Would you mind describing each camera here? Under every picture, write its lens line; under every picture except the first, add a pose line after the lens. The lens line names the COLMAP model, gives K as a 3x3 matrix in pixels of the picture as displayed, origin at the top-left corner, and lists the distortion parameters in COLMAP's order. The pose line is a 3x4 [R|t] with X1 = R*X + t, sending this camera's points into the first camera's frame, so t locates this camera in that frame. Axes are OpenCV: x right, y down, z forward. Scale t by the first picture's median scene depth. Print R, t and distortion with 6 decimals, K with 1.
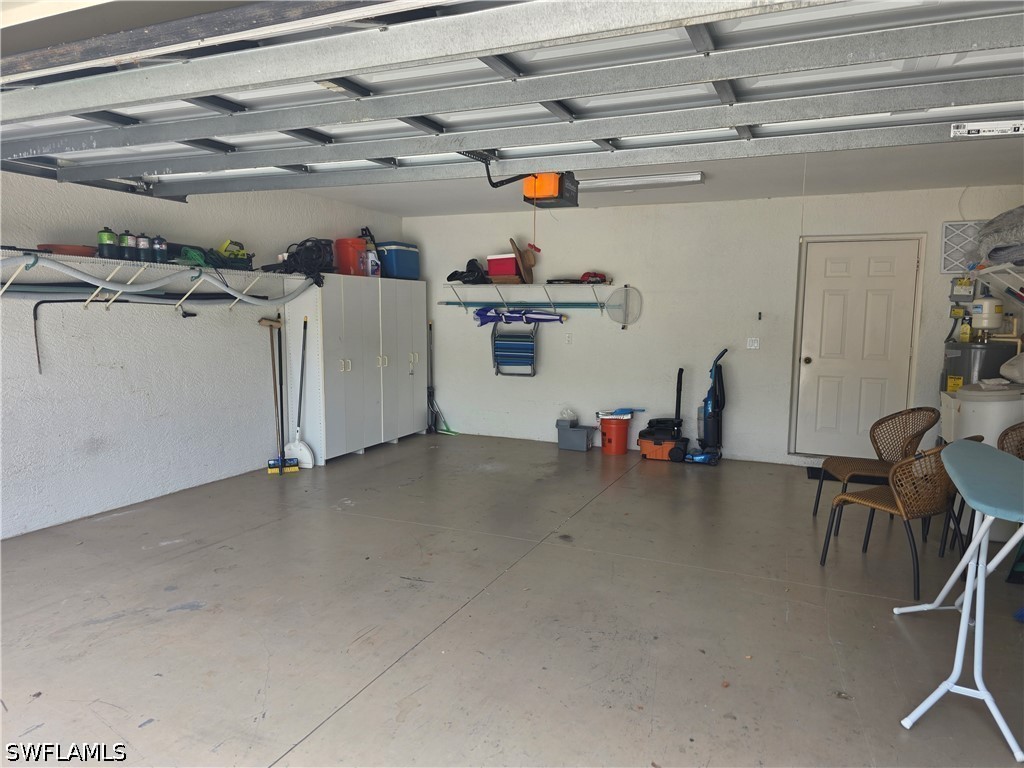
lens RADIAL K [[693.4, 0, 512.0], [0, 693.4, 387.1], [0, 0, 1]] dist [0.066314, -0.063375]
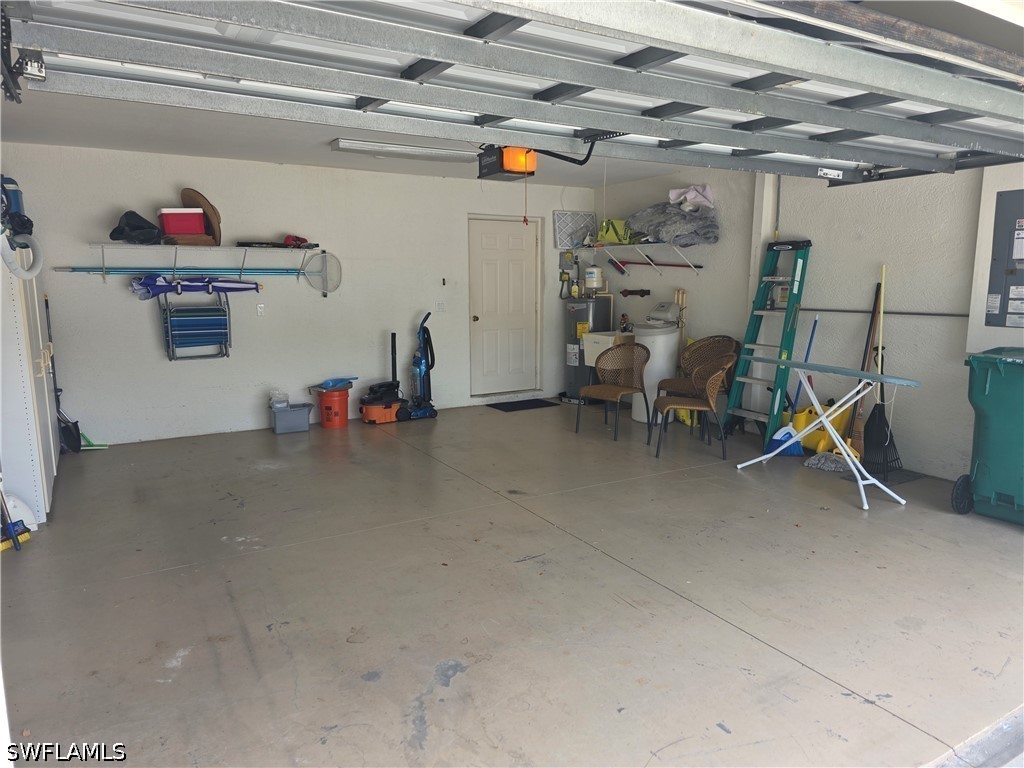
lens RADIAL K [[693.4, 0, 515.6], [0, 693.4, 379.2], [0, 0, 1]] dist [0.066314, -0.063375]
pose [[0.582718, -0.130910, 0.802061, -0.475832], [0.096093, 0.991116, 0.091954, -0.034746], [-0.806973, 0.023489, 0.590121, 0.227525]]
